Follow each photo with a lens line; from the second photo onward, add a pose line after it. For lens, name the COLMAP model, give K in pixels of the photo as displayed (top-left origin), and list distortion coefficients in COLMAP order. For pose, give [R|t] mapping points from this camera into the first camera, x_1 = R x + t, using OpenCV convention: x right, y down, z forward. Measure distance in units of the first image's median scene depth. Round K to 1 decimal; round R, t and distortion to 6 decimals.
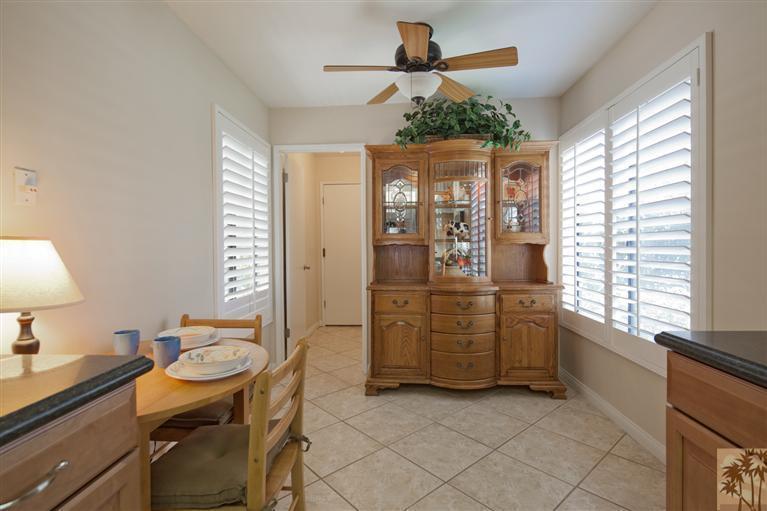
lens RADIAL K [[375.7, 0, 382.4], [0, 375.7, 250.9], [0, 0, 1]] dist [0.011310, -0.002019]
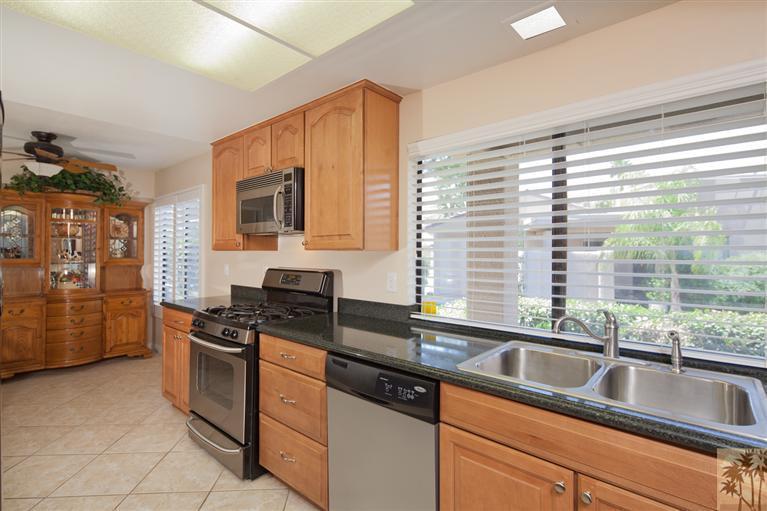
lens RADIAL K [[375.7, 0, 380.9], [0, 375.7, 251.6], [0, 0, 1]] dist [0.011310, -0.002019]
pose [[0.598703, 0.019399, 0.800736, -0.248218], [-0.002619, 0.999749, -0.022261, -0.045084], [-0.800967, 0.011231, 0.598603, -0.799177]]
